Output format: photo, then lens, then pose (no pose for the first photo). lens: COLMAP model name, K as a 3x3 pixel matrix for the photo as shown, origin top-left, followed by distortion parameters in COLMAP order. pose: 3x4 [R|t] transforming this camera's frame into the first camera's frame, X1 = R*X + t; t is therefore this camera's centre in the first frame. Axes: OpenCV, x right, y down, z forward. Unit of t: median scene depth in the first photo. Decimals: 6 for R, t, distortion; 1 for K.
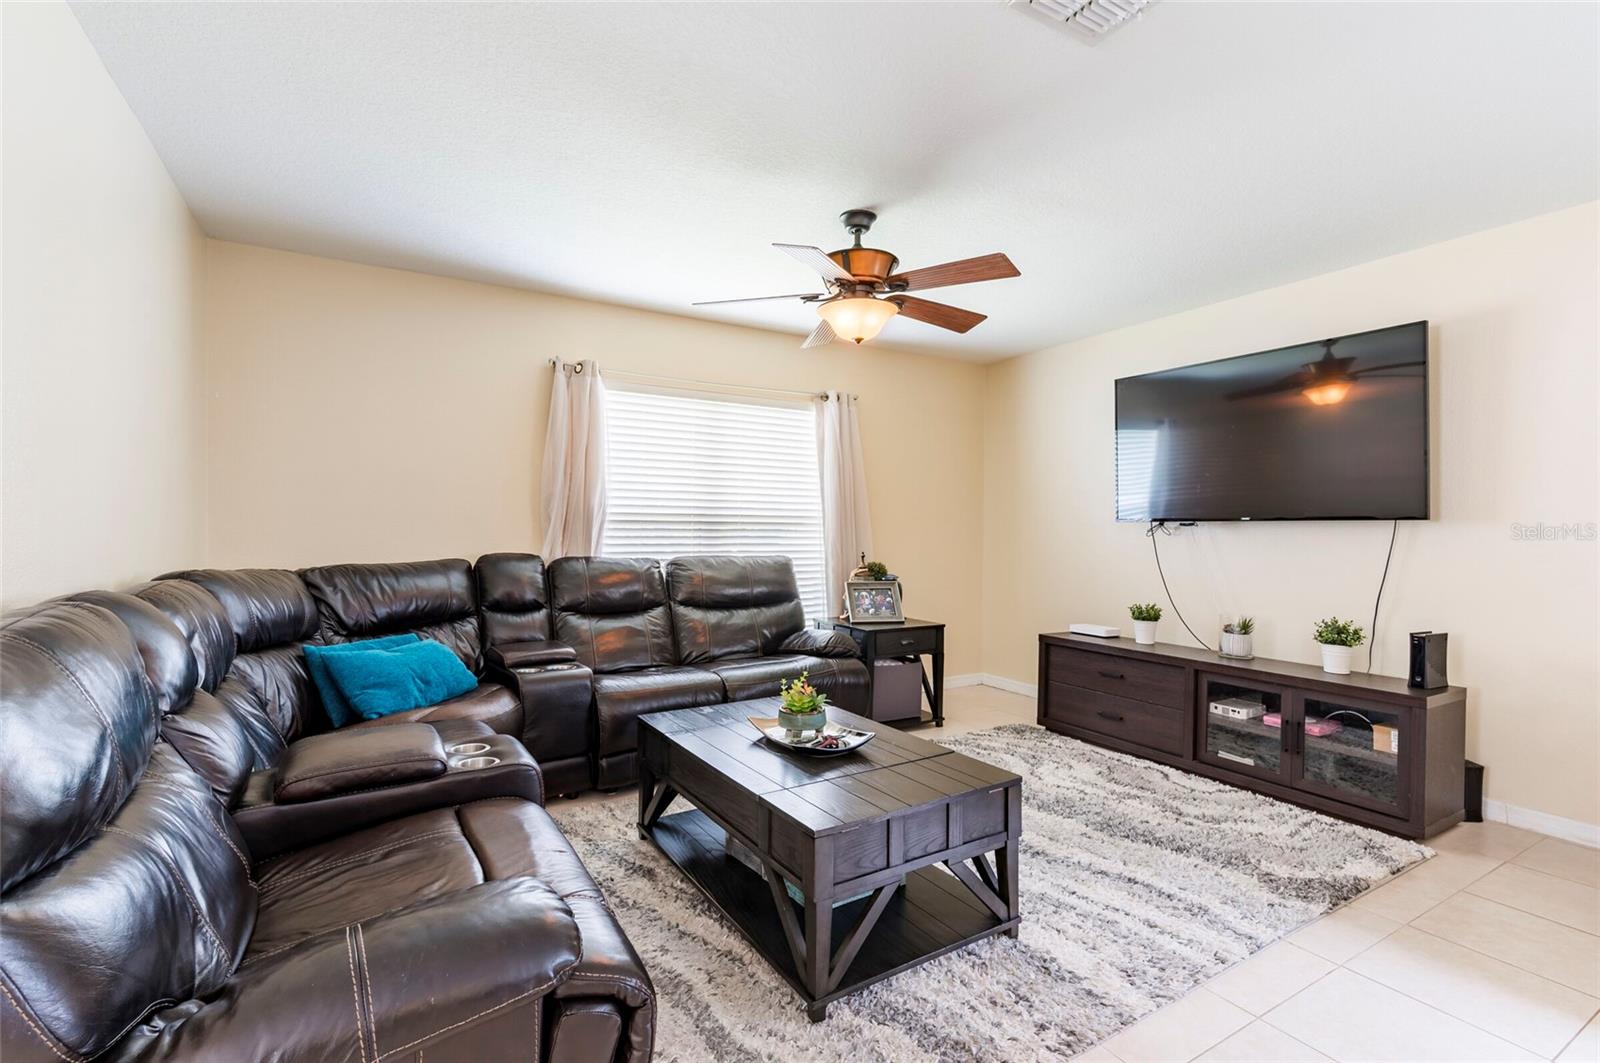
lens RADIAL K [[743.0, 0, 834.0], [0, 743.0, 534.3], [0, 0, 1]] dist [-0.006425, 0.002494]
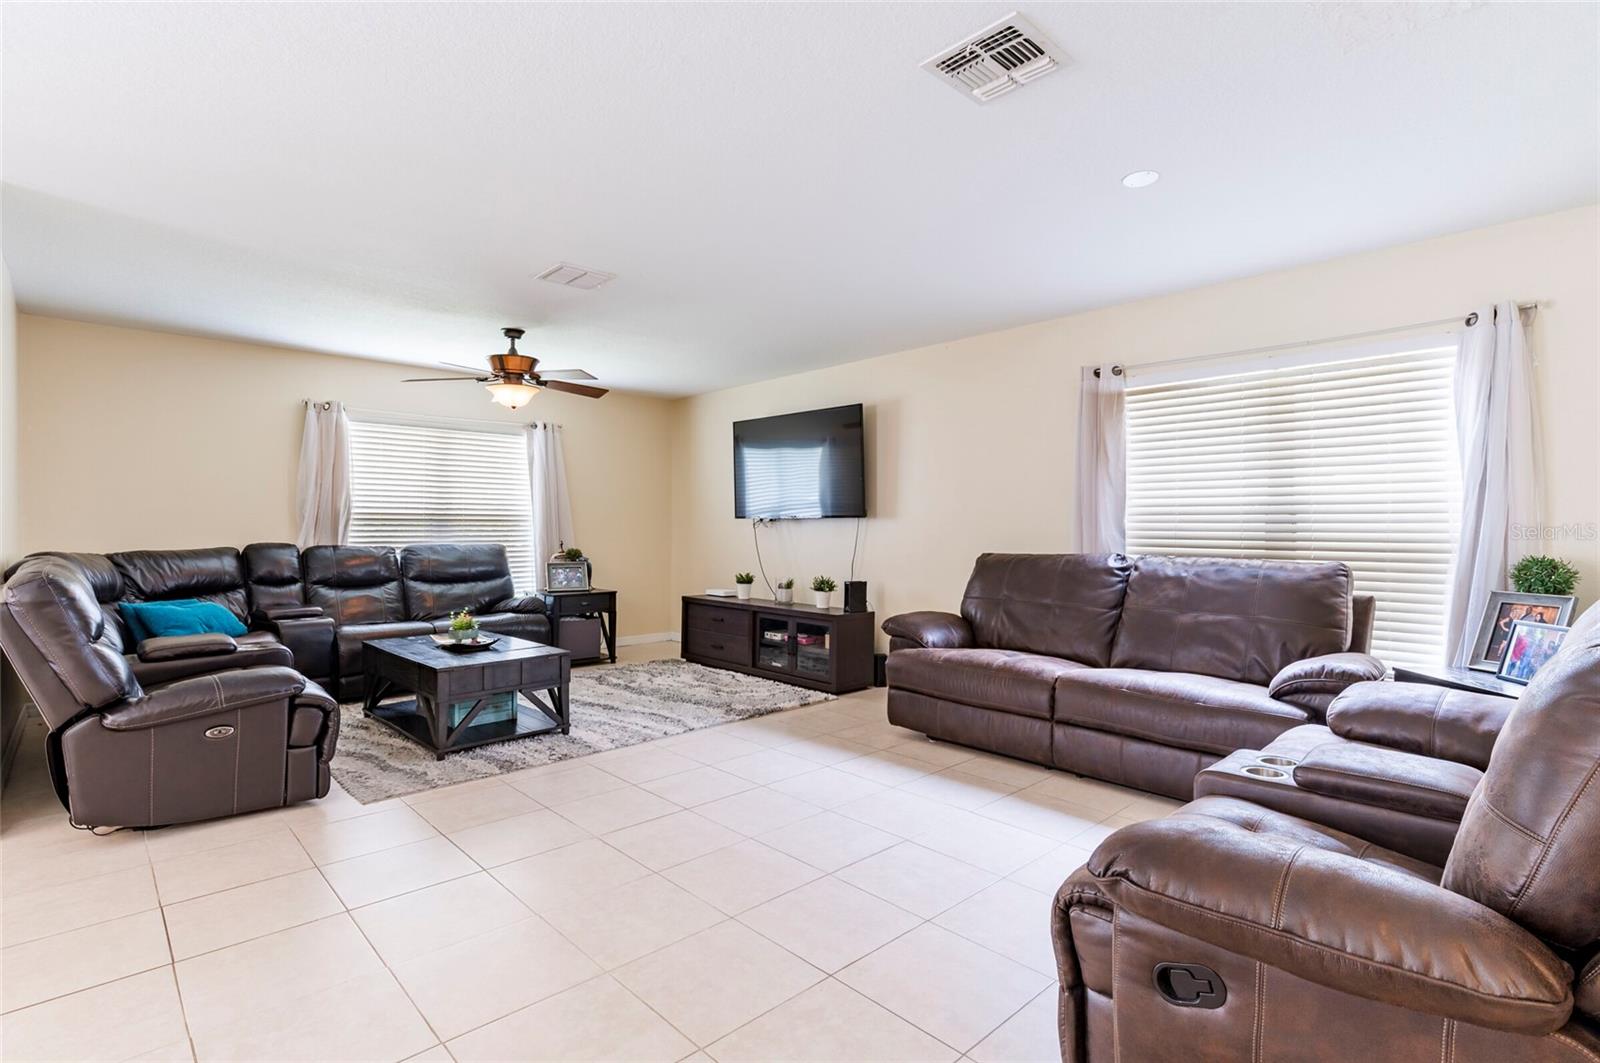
lens RADIAL K [[743.0, 0, 805.6], [0, 743.0, 534.3], [0, 0, 1]] dist [-0.006425, 0.002494]
pose [[0.976802, -0.007266, 0.214023, 0.254034], [0.005609, 0.999949, 0.008347, 0.003663], [-0.214073, -0.006952, 0.976793, -0.592328]]
